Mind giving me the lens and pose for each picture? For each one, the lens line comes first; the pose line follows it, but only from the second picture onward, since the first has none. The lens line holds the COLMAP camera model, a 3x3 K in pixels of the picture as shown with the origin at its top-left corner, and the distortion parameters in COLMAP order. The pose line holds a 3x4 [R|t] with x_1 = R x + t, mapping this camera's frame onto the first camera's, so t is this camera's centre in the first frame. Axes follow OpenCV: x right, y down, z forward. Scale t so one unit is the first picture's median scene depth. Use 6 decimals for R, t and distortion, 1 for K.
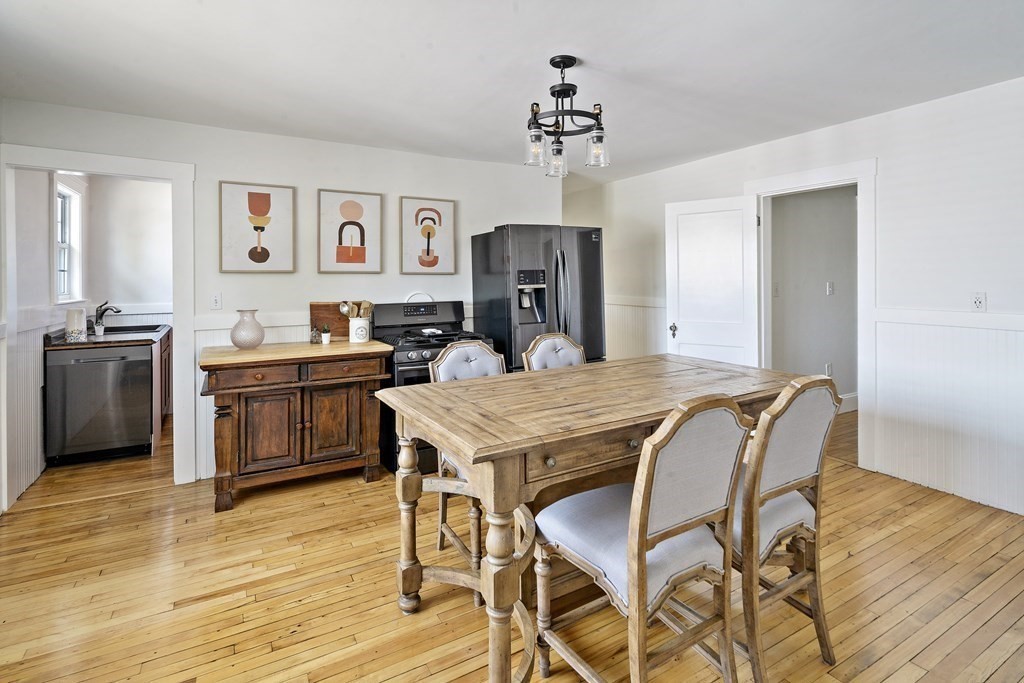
lens RADIAL K [[515.3, 0, 514.1], [0, 515.3, 277.5], [0, 0, 1]] dist [0.001320, -0.000150]
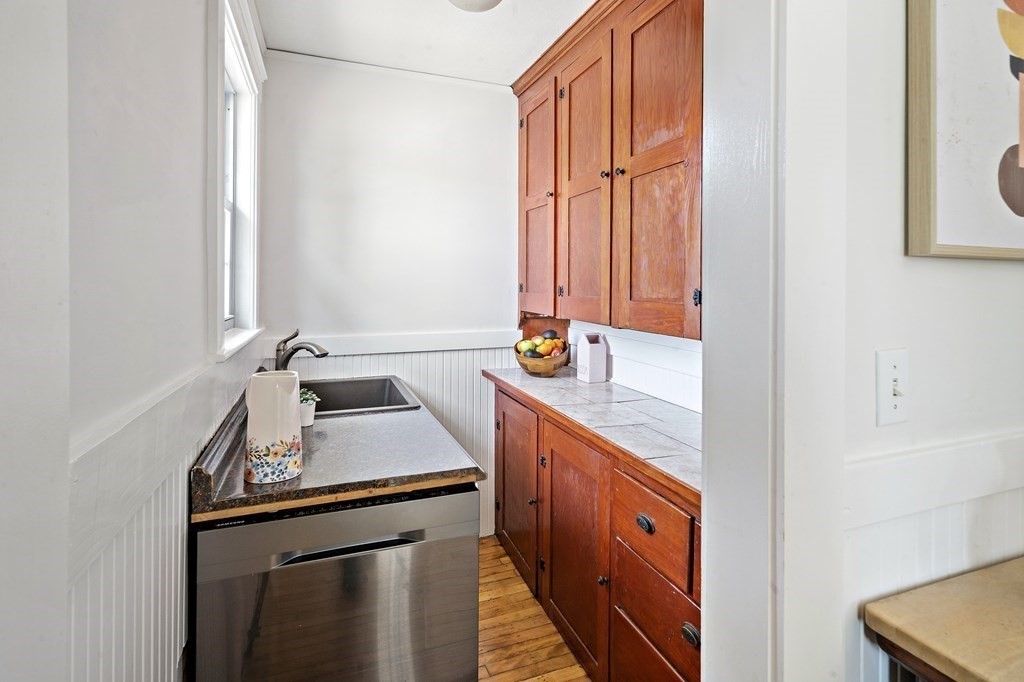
lens RADIAL K [[515.3, 0, 509.5], [0, 515.3, 286.6], [0, 0, 1]] dist [0.001320, -0.000150]
pose [[0.987390, 0.009499, -0.158021, -0.679201], [-0.009760, 0.999952, -0.000875, 0.005030], [0.158005, 0.002406, 0.987435, 0.731221]]
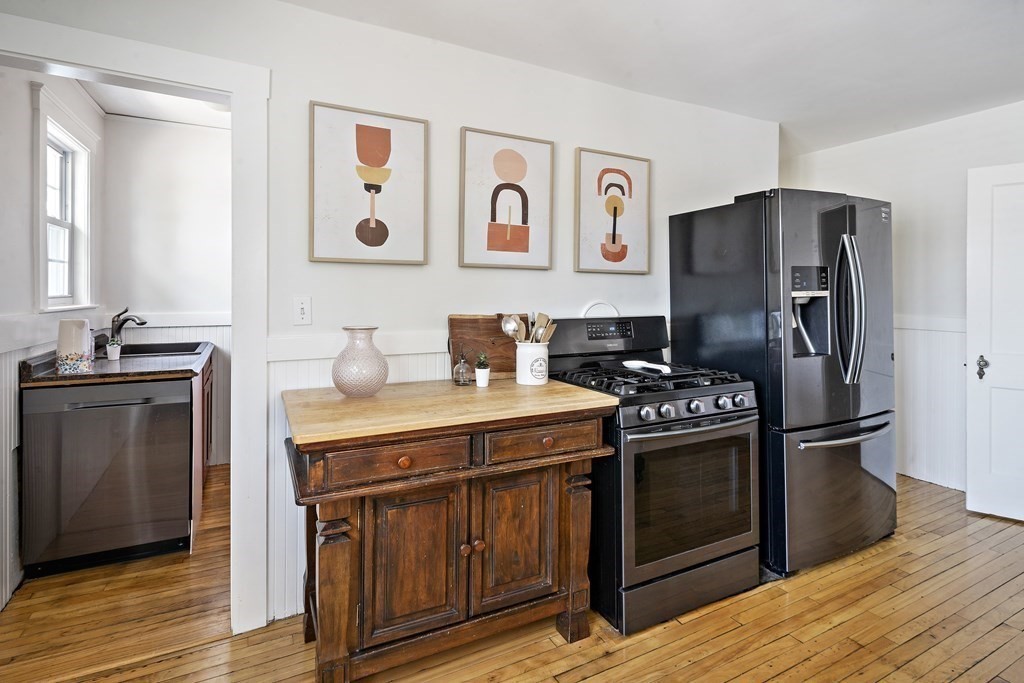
lens RADIAL K [[515.3, 0, 510.3], [0, 515.3, 295.5], [0, 0, 1]] dist [0.001320, -0.000150]
pose [[0.998943, 0.013627, -0.043906, -0.309341], [-0.013166, 0.999855, 0.010784, 0.018626], [0.044047, -0.010194, 0.998977, 0.418893]]
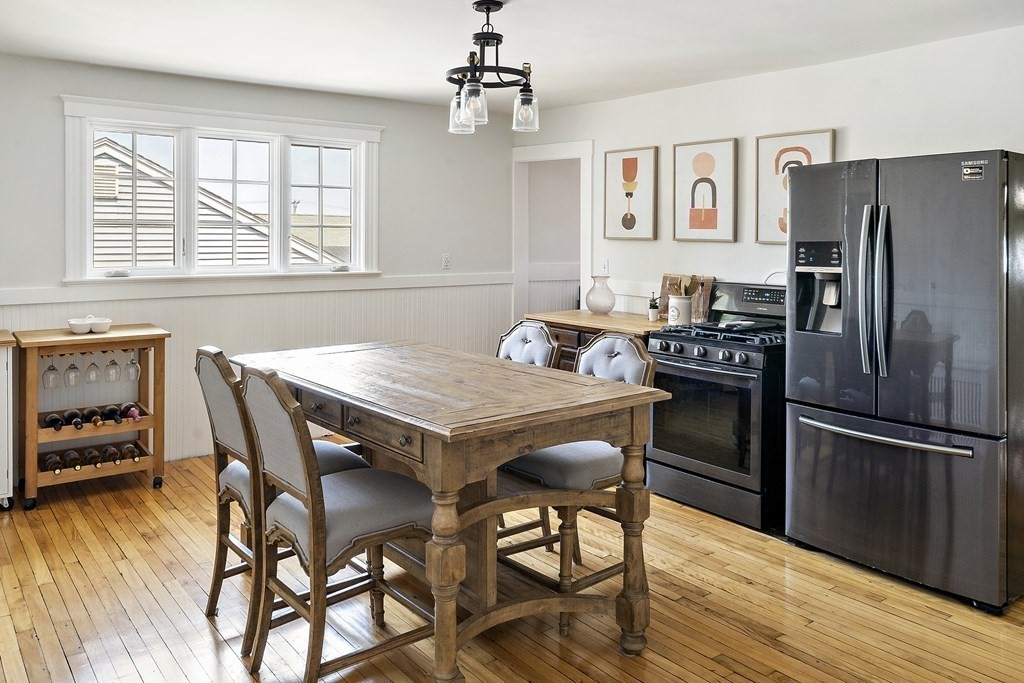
lens RADIAL K [[780.1, 0, 504.5], [0, 780.1, 239.9], [0, 0, 1]] dist [-0.008406, 0.014747]
pose [[0.124537, 0.015438, -0.992095, 0.938871], [-0.007433, 0.999865, 0.014626, -0.028924], [0.992187, 0.005553, 0.124635, 0.578060]]
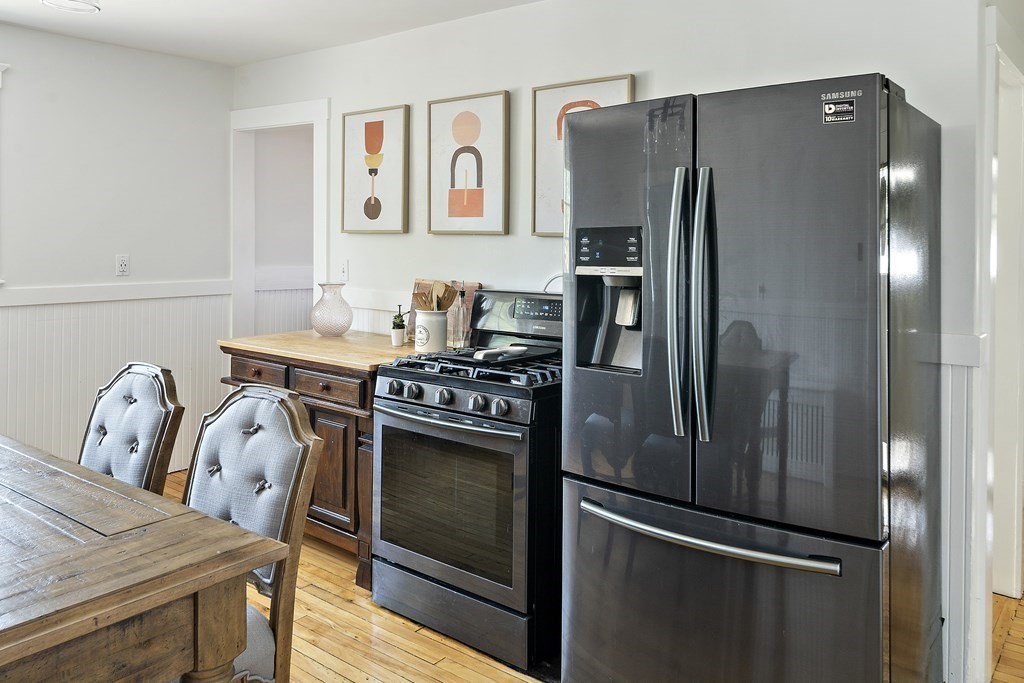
lens RADIAL K [[780.1, 0, 514.5], [0, 780.1, 242.2], [0, 0, 1]] dist [-0.008406, 0.014747]
pose [[0.357528, 0.011643, -0.933830, 0.583363], [-0.009711, 0.999915, 0.008749, -0.008591], [0.933852, 0.005940, 0.357610, 0.792034]]
